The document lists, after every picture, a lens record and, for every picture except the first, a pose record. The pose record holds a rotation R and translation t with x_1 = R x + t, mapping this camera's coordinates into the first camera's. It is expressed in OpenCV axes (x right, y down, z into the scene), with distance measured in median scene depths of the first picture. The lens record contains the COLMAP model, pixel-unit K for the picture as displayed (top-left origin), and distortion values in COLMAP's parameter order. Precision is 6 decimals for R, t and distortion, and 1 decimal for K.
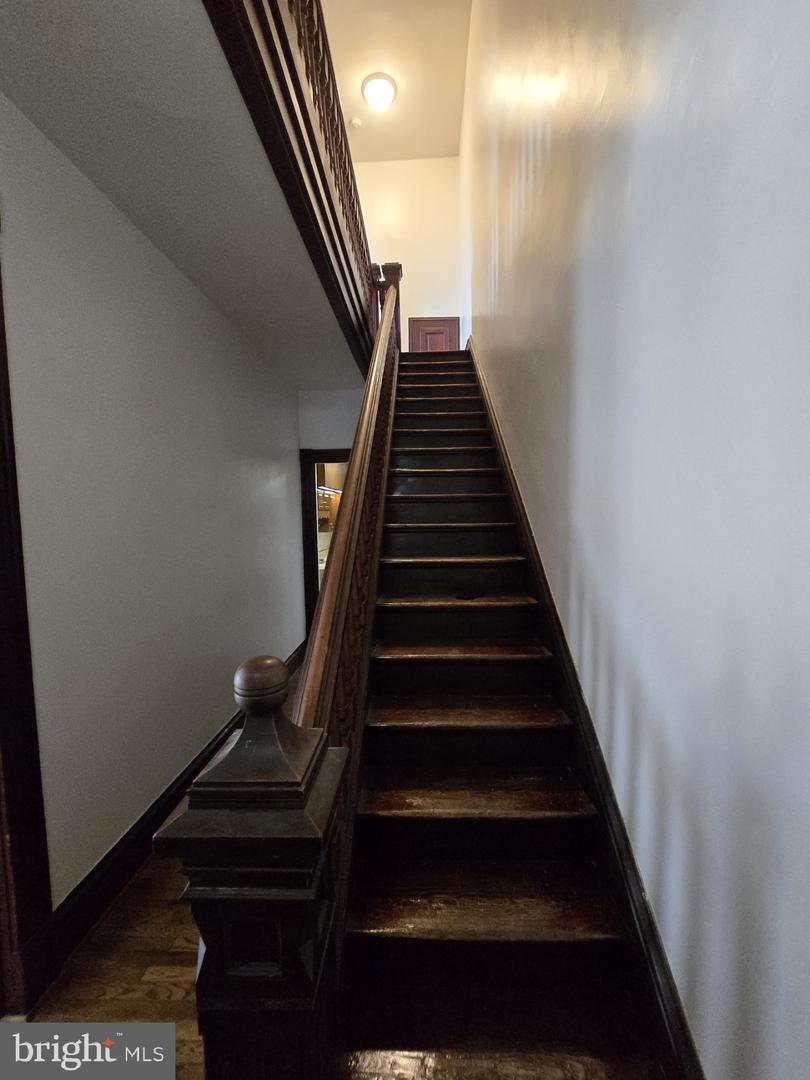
lens RADIAL K [[442.1, 0, 404.8], [0, 442.1, 543.6], [0, 0, 1]] dist [-0.000846, 0.000085]
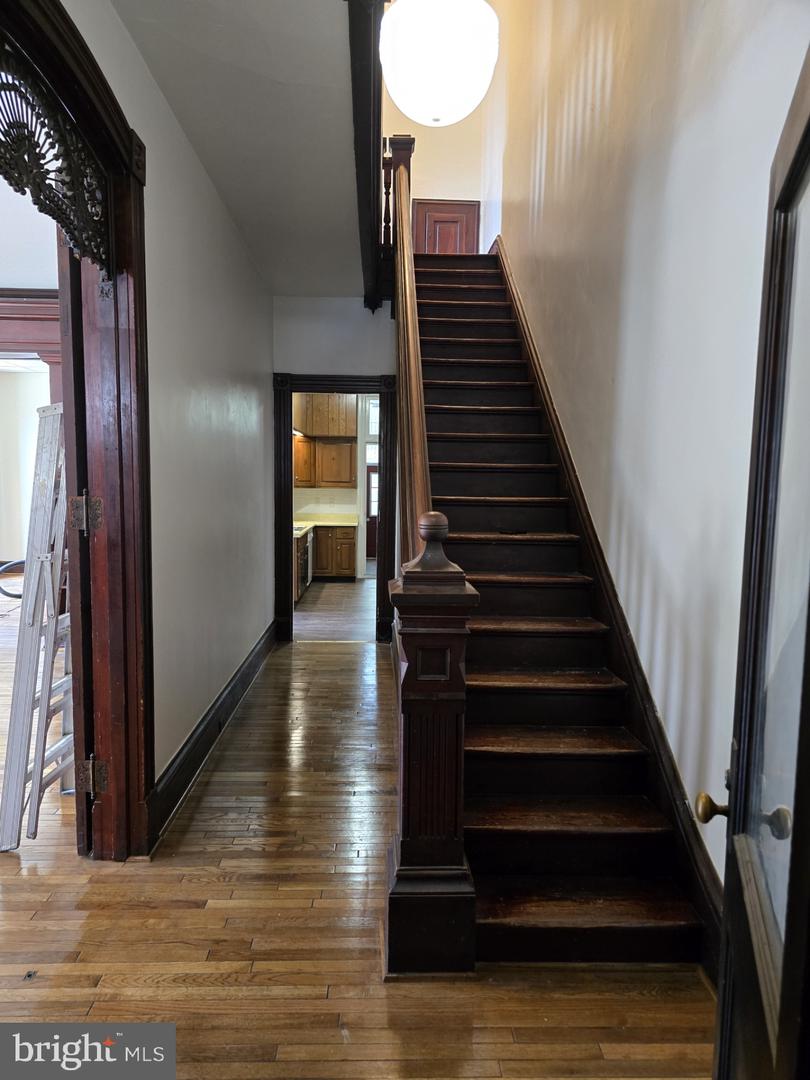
lens RADIAL K [[718.3, 0, 393.5], [0, 718.3, 541.1], [0, 0, 1]] dist [0.084173, -0.084307]
pose [[0.997741, 0.024503, 0.062553, -0.180490], [-0.025754, 0.999482, 0.019276, 0.090208], [-0.062048, -0.020843, 0.997855, -0.498168]]
